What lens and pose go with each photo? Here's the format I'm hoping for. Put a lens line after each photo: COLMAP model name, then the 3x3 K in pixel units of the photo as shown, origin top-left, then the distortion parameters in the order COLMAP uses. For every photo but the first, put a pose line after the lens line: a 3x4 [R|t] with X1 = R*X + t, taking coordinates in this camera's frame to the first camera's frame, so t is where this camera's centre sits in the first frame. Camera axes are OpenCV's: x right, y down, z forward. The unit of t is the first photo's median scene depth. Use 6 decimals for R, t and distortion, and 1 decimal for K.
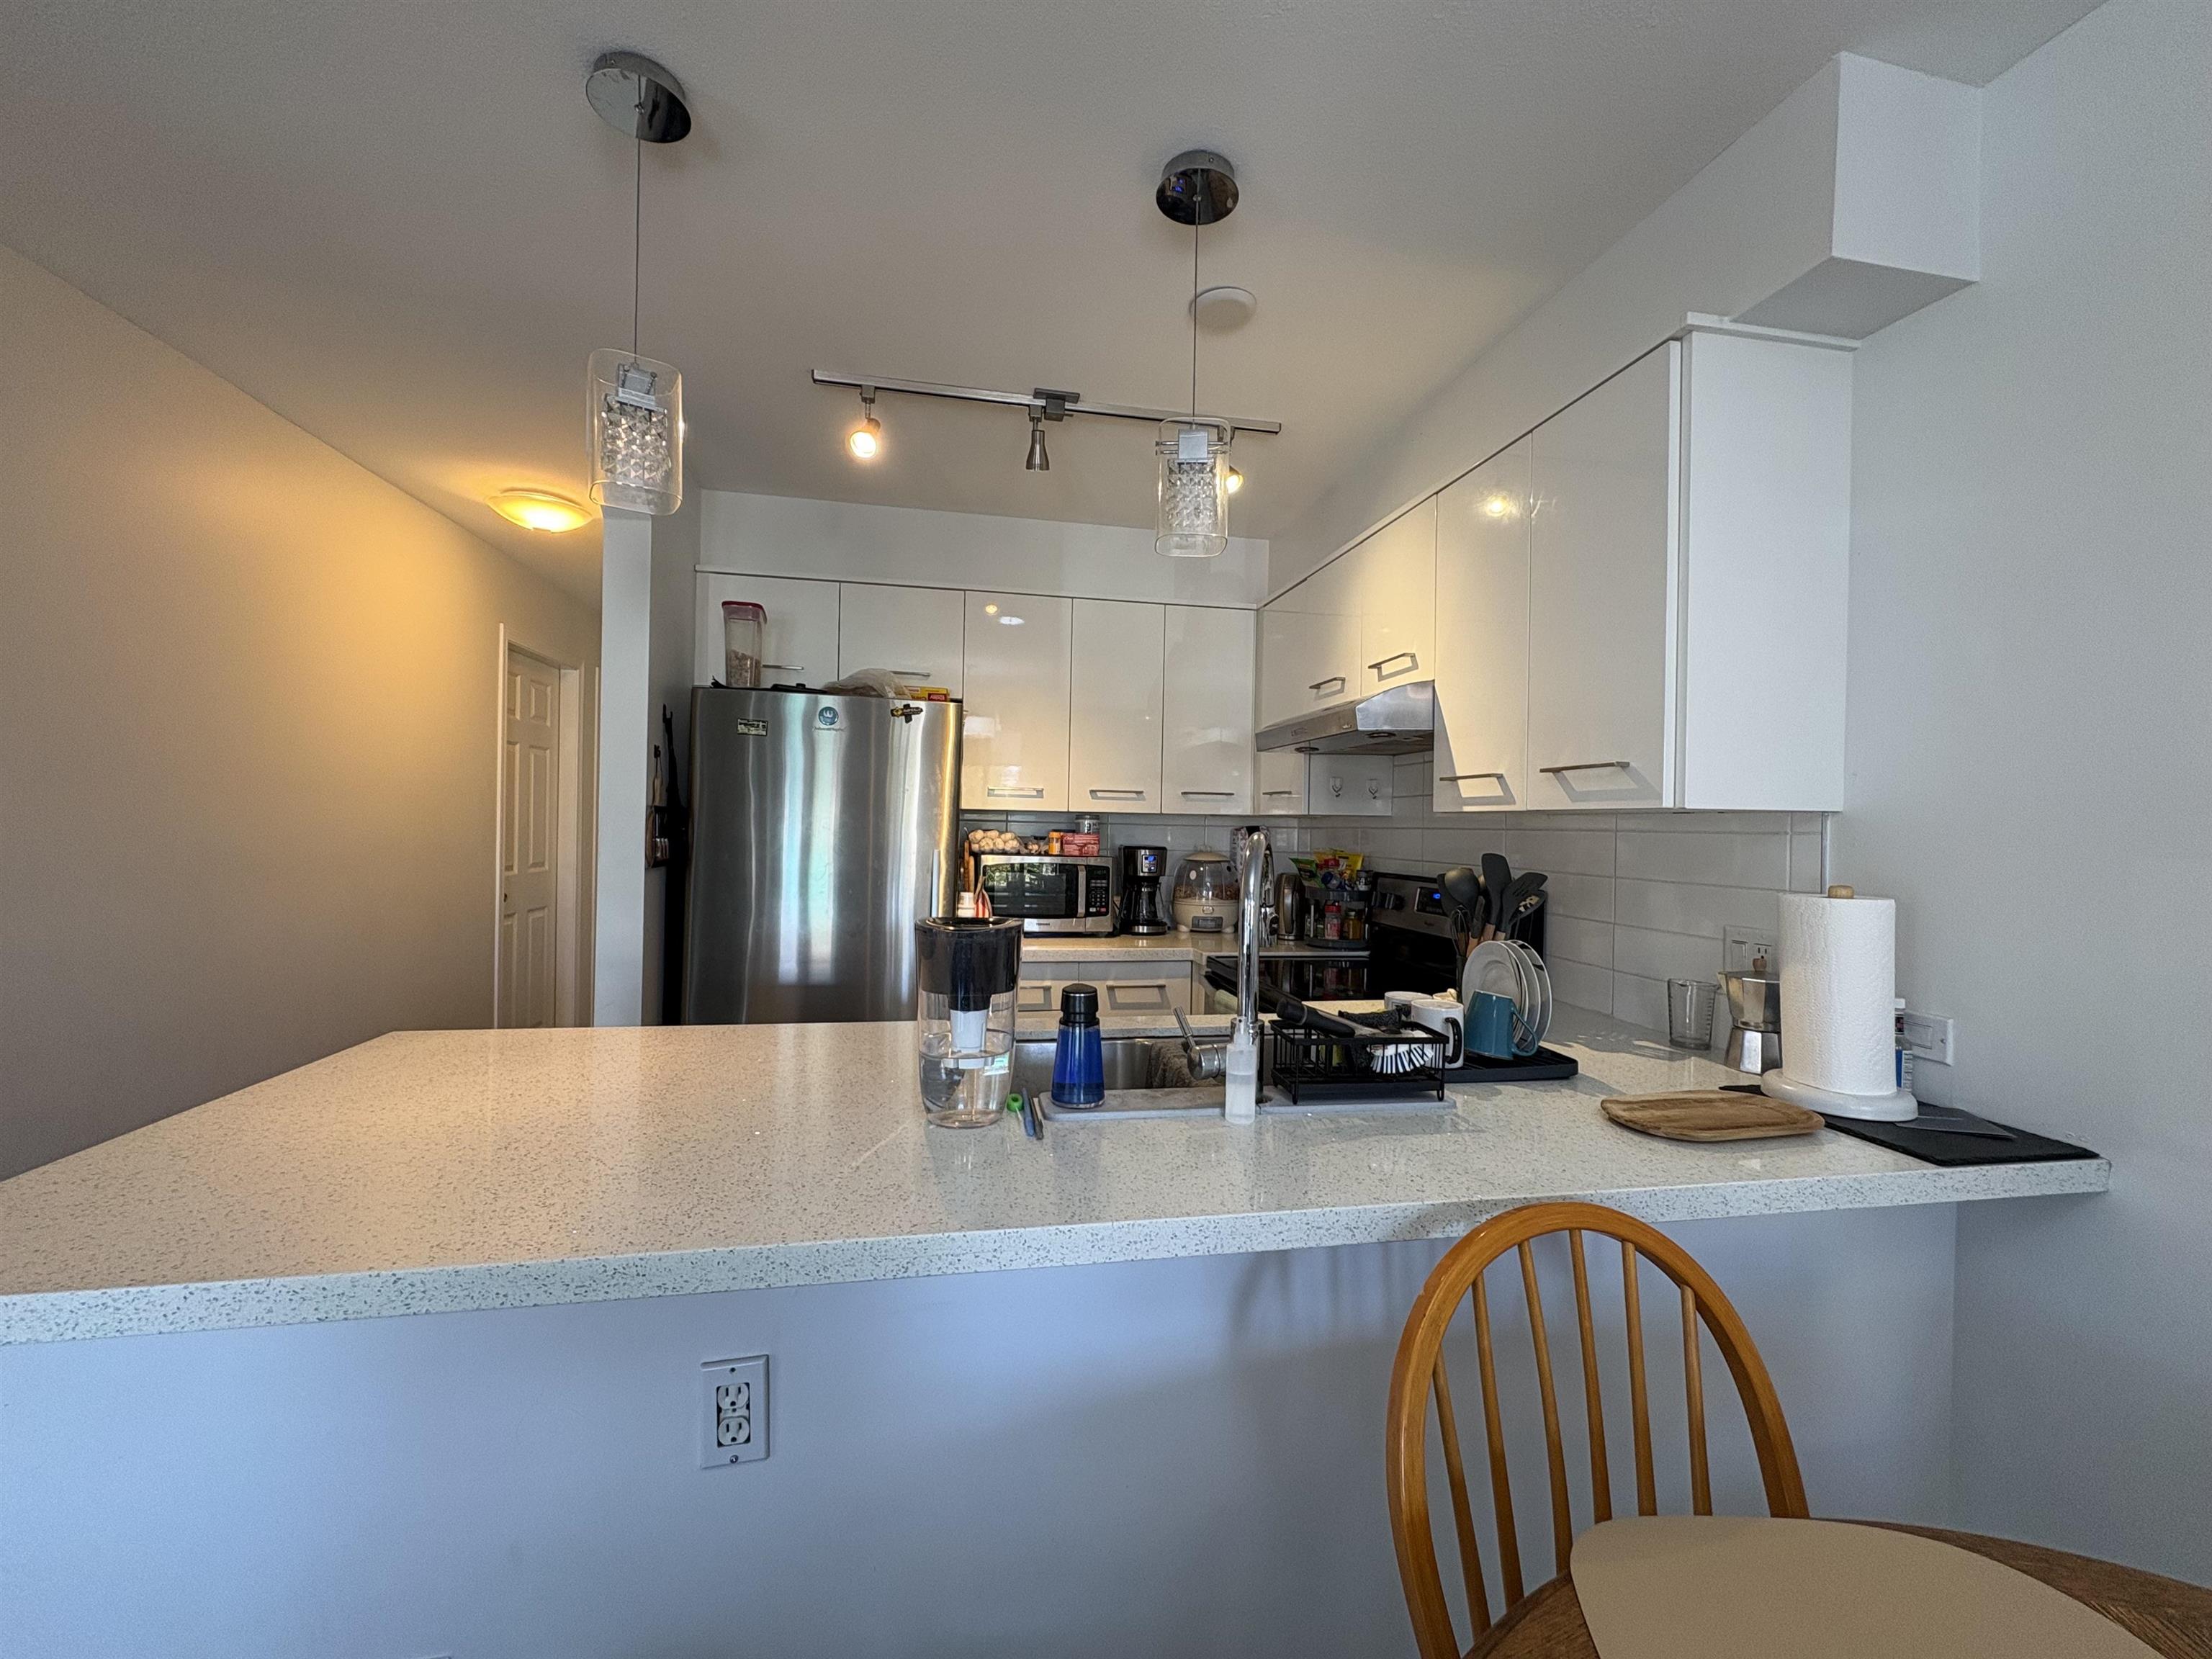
lens RADIAL K [[871.1, 0, 1110.5], [0, 871.1, 823.0], [0, 0, 1]] dist [0.003107, -0.000241]
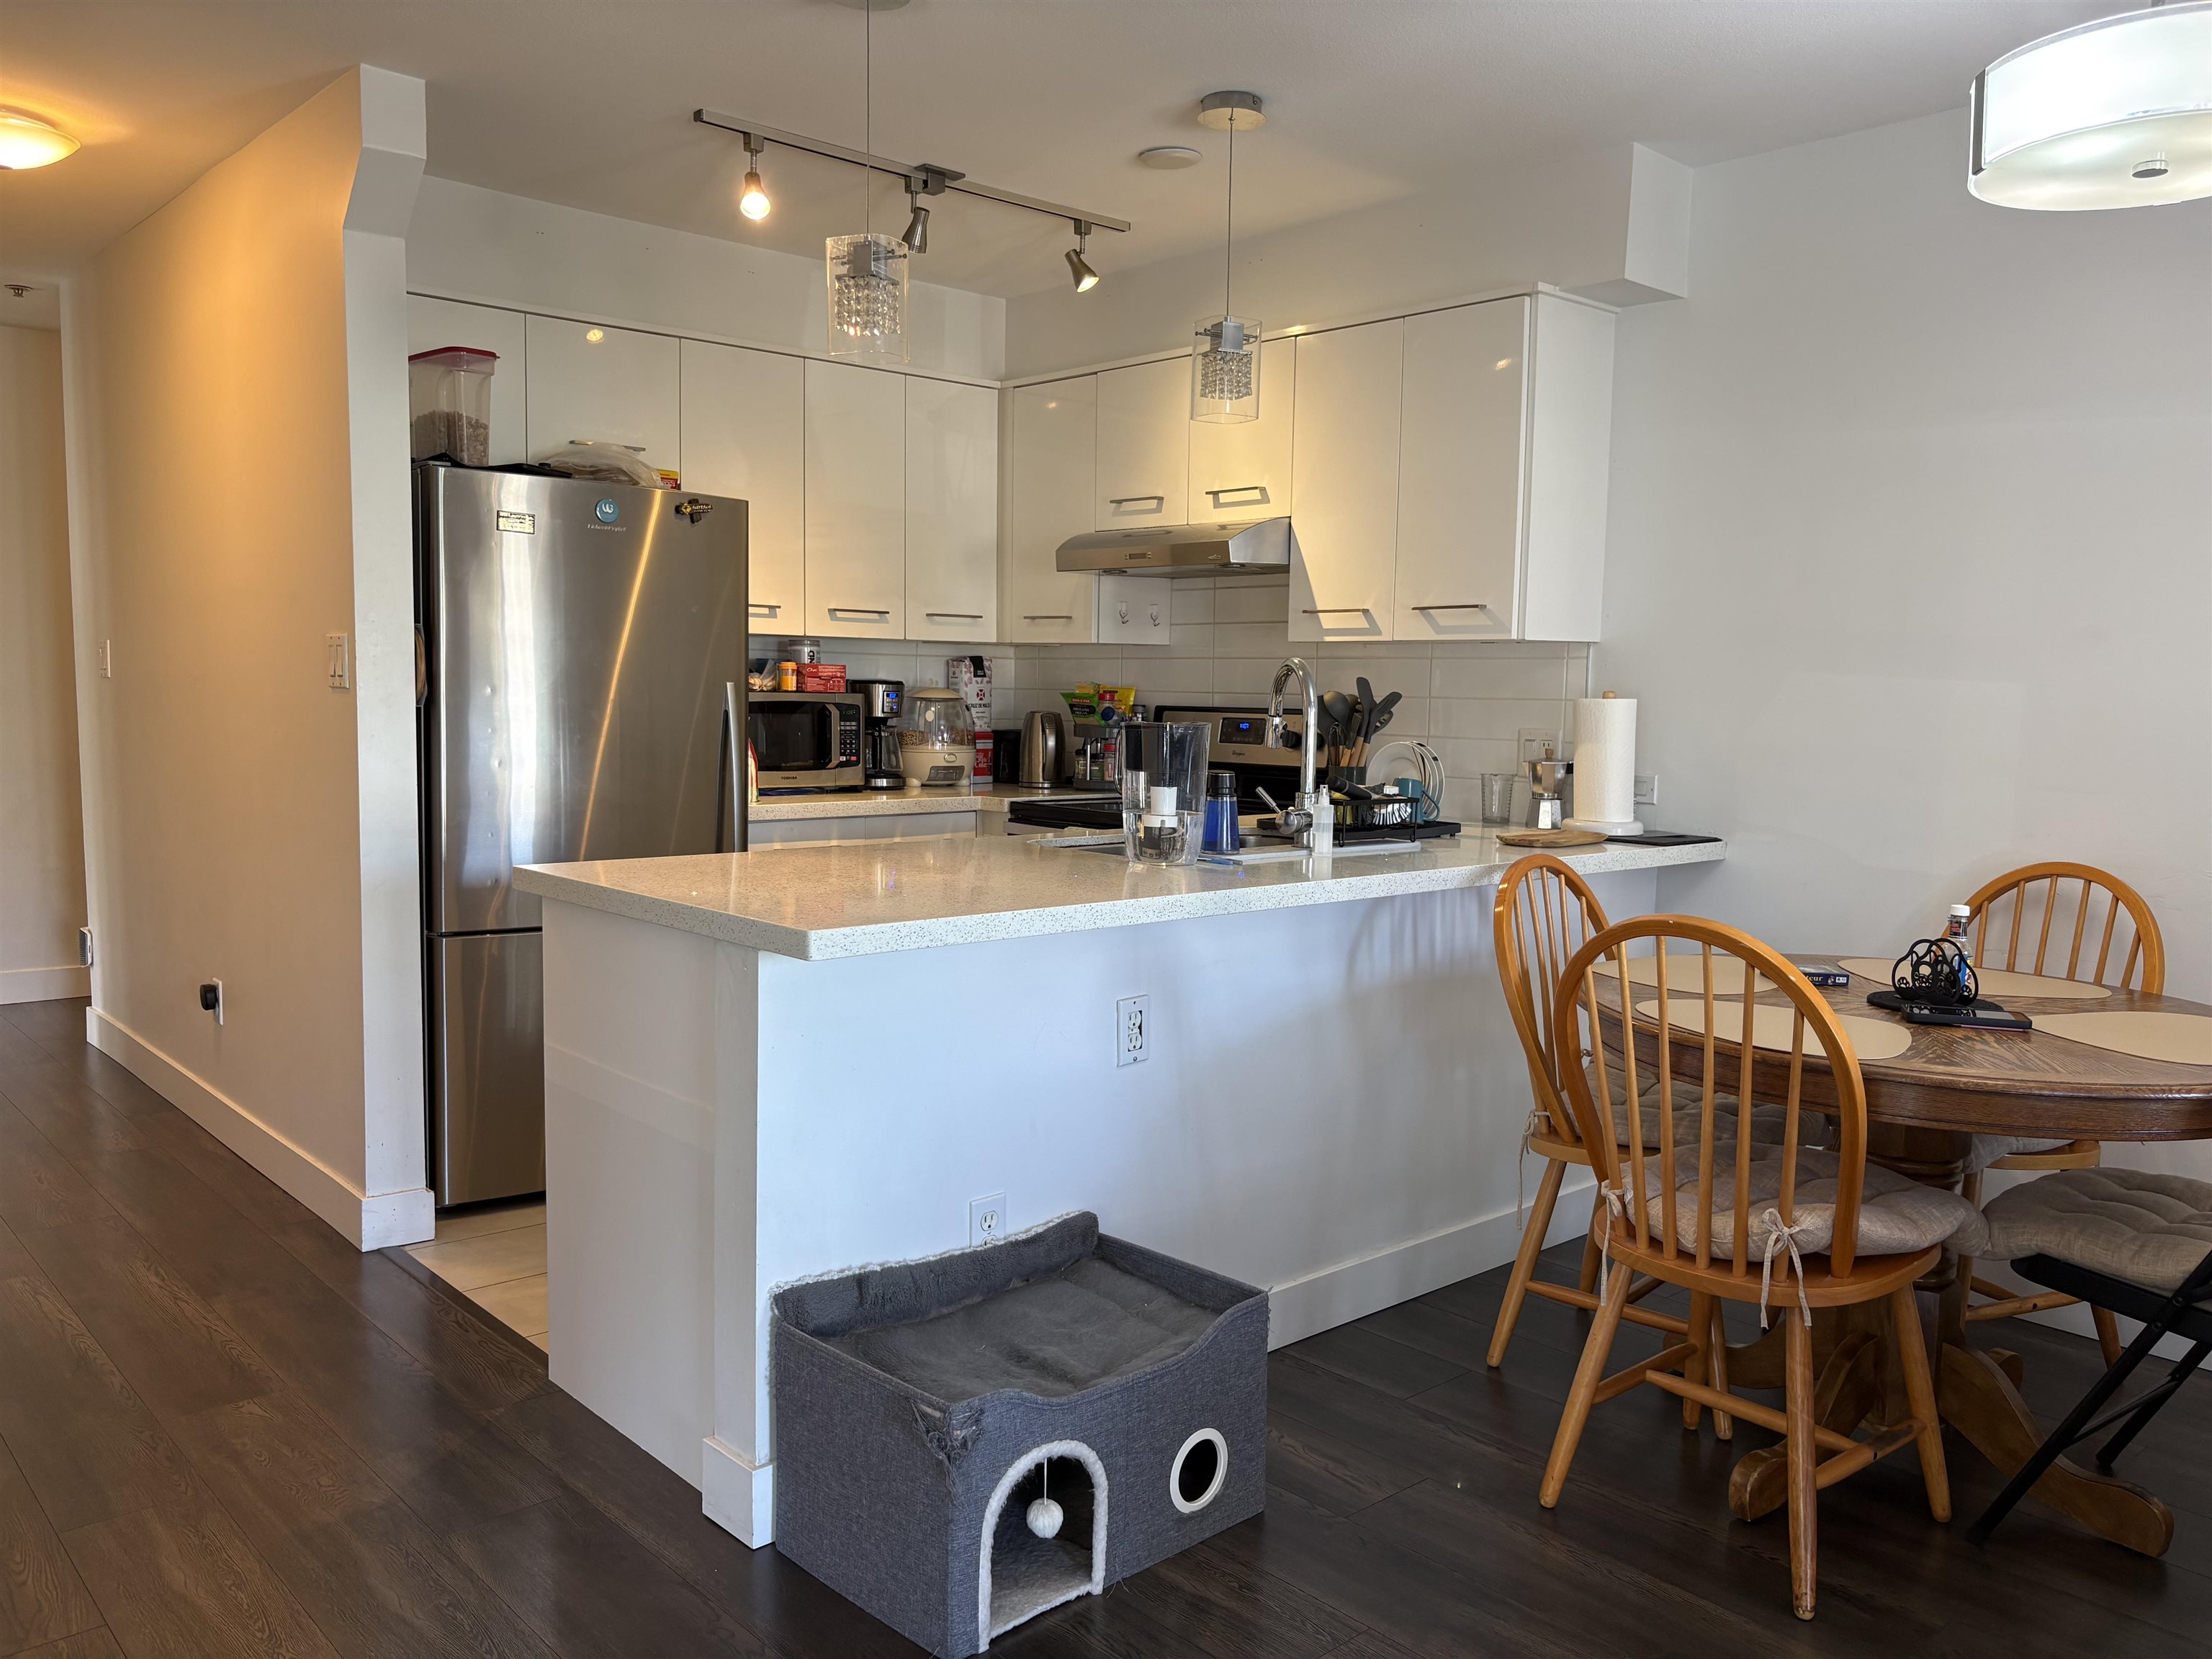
lens RADIAL K [[1662.3, 0, 1106.0], [0, 1662.3, 829.5], [0, 0, 1]] dist [0.040767, -0.038270]
pose [[0.856096, -0.050906, 0.514304, -0.854478], [-0.002744, 0.994675, 0.103020, 0.007347], [-0.516810, -0.089606, 0.851398, -0.630242]]
